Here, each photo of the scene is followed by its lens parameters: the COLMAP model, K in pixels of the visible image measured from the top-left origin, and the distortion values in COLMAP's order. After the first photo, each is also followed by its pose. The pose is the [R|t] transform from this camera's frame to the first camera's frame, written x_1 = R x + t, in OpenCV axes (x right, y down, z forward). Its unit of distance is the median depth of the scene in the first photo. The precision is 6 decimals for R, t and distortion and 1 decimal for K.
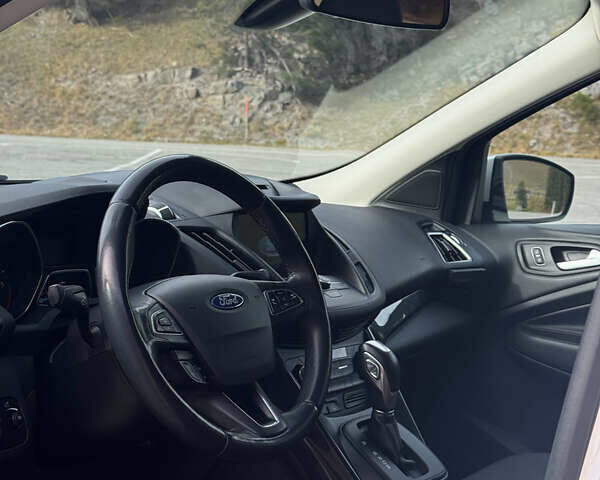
lens RADIAL K [[1701.6, 0, 300.0], [0, 1701.6, 240.0], [0, 0, 1]] dist [0.837767, -10.787878]
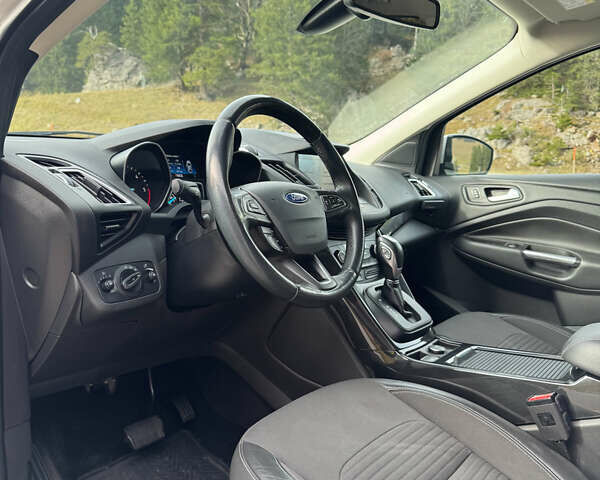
lens RADIAL K [[1701.6, 0, 300.0], [0, 1701.6, 240.0], [0, 0, 1]] dist [0.837767, -10.787878]
pose [[0.998233, 0.010600, -0.058470, 0.054744], [-0.004512, 0.994641, 0.103287, -0.093895], [0.059251, -0.102840, 0.992932, -0.521431]]
